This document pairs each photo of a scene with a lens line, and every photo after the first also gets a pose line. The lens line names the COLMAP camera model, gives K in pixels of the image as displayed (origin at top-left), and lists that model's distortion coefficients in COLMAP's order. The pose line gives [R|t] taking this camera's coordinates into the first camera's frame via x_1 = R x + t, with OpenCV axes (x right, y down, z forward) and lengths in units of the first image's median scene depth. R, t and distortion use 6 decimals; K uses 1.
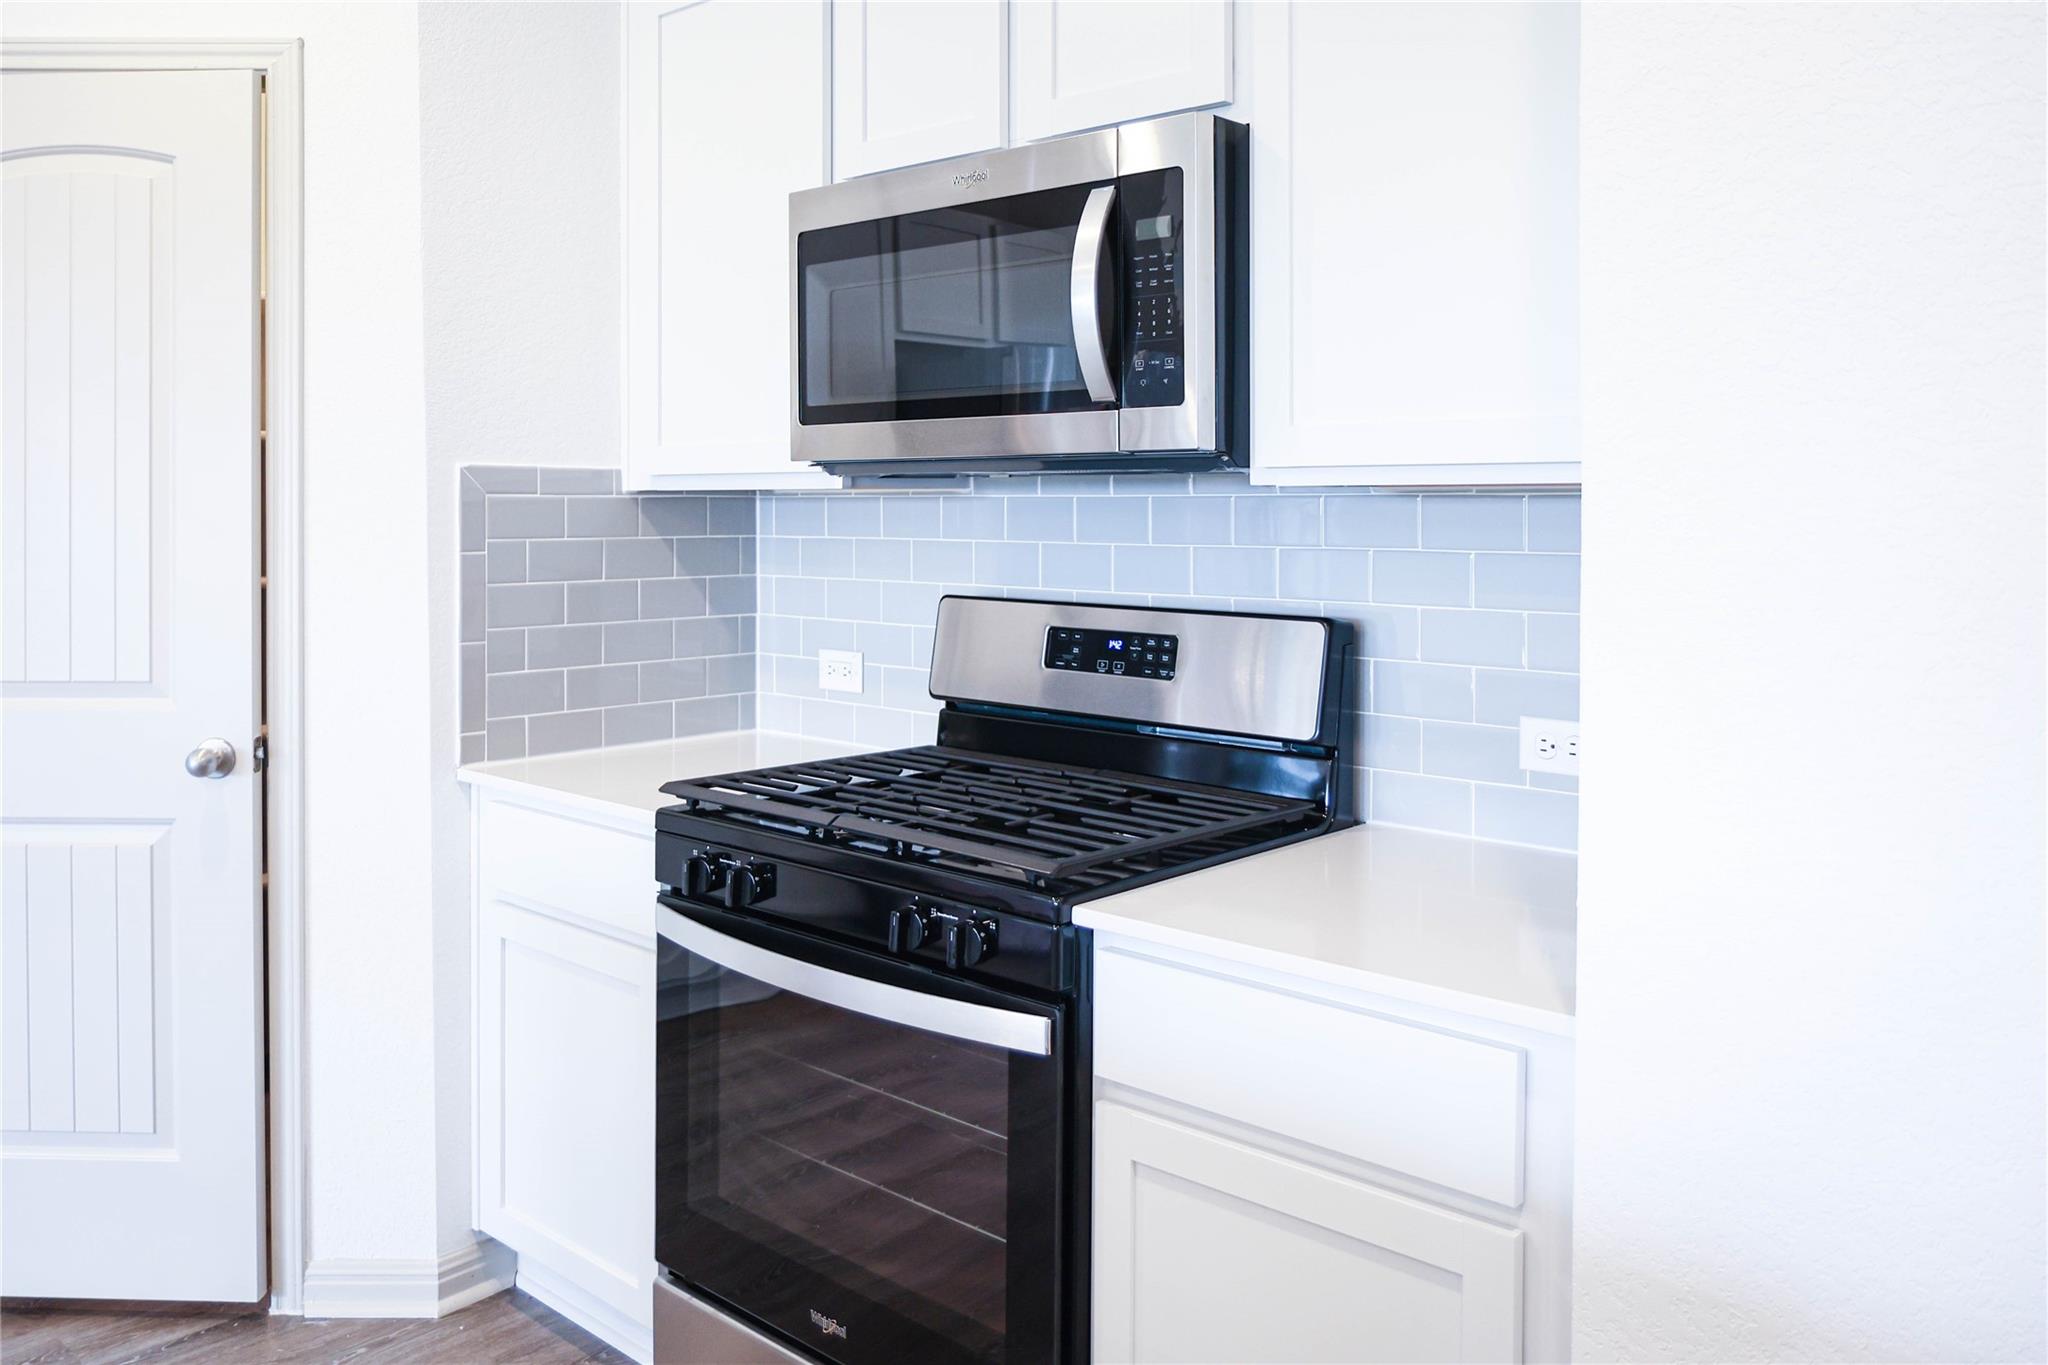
lens RADIAL K [[1534.0, 0, 930.1], [0, 1534.0, 506.0], [0, 0, 1]] dist [-0.023762, -0.004924]
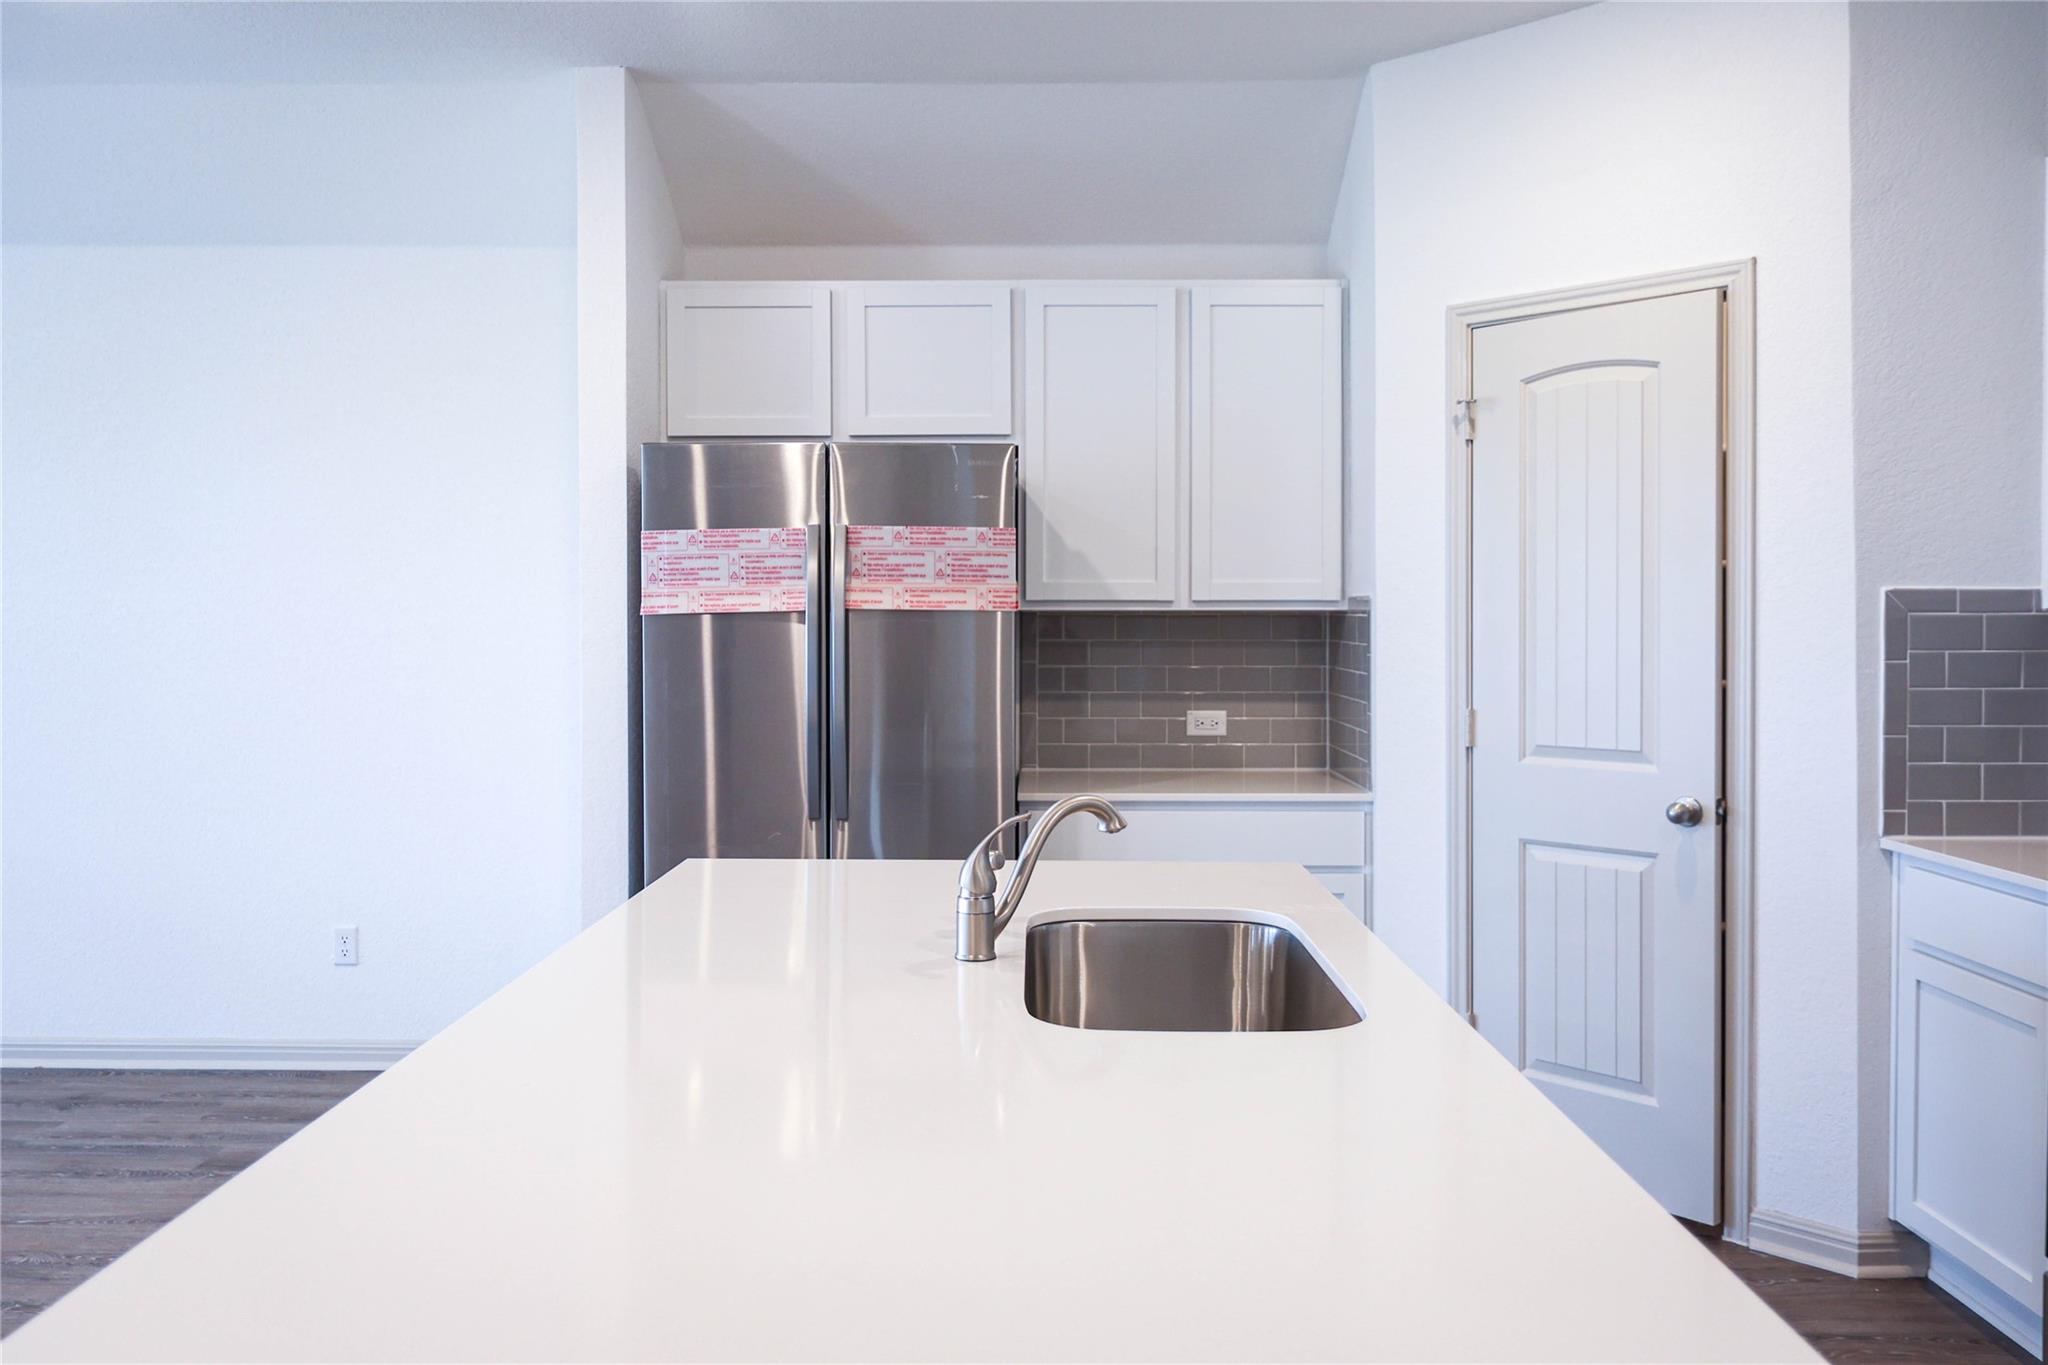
lens RADIAL K [[1597.8, 0, 1106.9], [0, 1597.8, 645.1], [0, 0, 1]] dist [0.001335, 0.001383]
pose [[0.711232, 0.010345, -0.702881, 0.151521], [0.001764, 0.999862, 0.016501, -0.004335], [0.702955, -0.012975, 0.711116, -0.350275]]
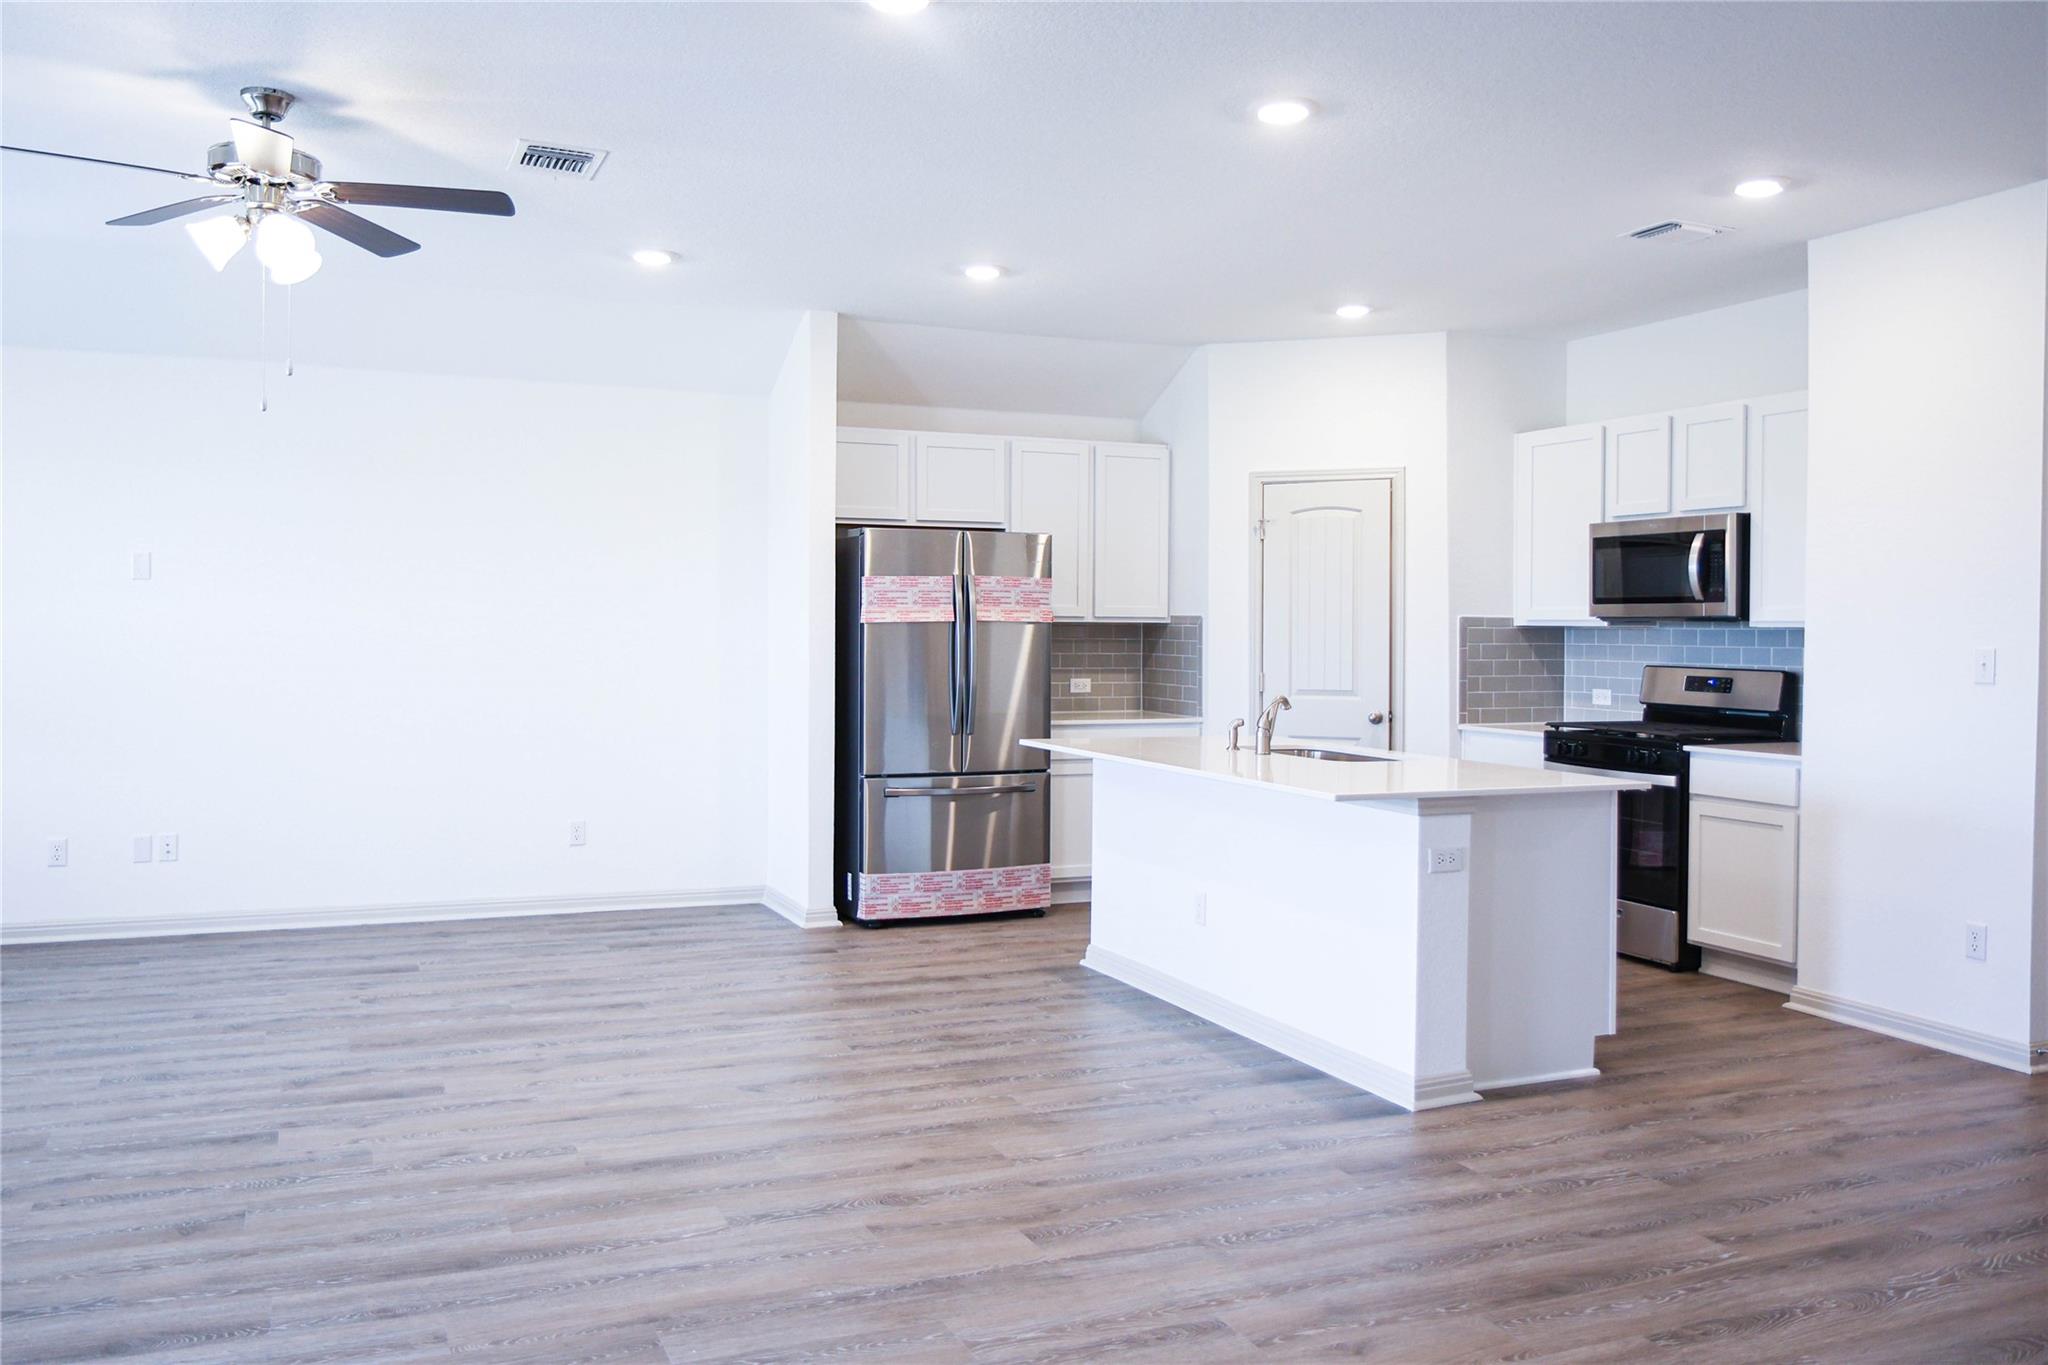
lens RADIAL K [[1531.0, 0, 1021.6], [0, 1531.0, 636.9], [0, 0, 1]] dist [-0.015532, 0.003401]
pose [[0.928655, 0.007999, -0.370858, -0.015849], [-0.005857, 0.999959, 0.006903, -0.004301], [0.370898, -0.004239, 0.928664, -1.968079]]
